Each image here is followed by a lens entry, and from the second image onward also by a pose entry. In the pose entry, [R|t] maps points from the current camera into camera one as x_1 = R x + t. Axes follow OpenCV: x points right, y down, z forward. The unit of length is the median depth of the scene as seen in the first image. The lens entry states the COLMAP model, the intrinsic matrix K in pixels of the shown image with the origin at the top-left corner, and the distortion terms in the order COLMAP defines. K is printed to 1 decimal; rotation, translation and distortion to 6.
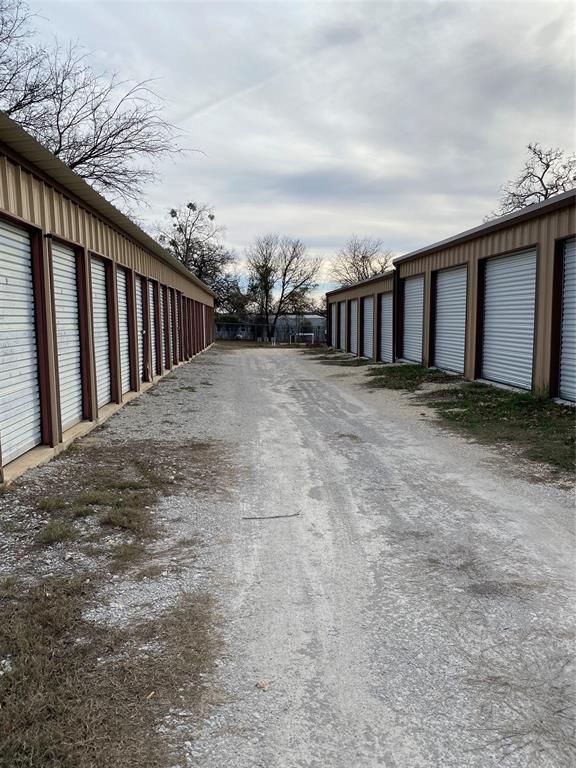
lens RADIAL K [[583.4, 0, 291.0], [0, 583.4, 386.6], [0, 0, 1]] dist [0.033587, -0.035856]
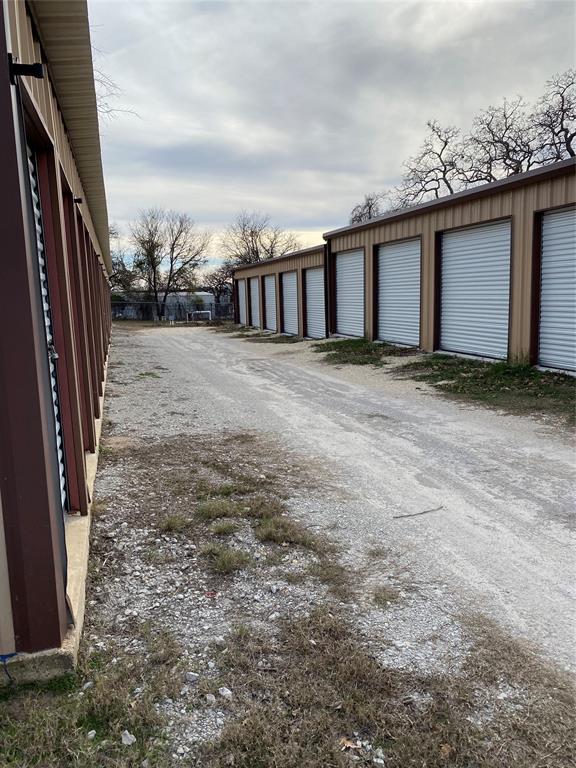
lens RADIAL K [[583.4, 0, 279.8], [0, 583.4, 378.1], [0, 0, 1]] dist [0.033587, -0.035856]
pose [[0.977117, -0.052122, 0.206220, -0.161469], [0.046925, 0.998447, 0.030016, -0.008543], [-0.207464, -0.019652, 0.978045, 0.061926]]
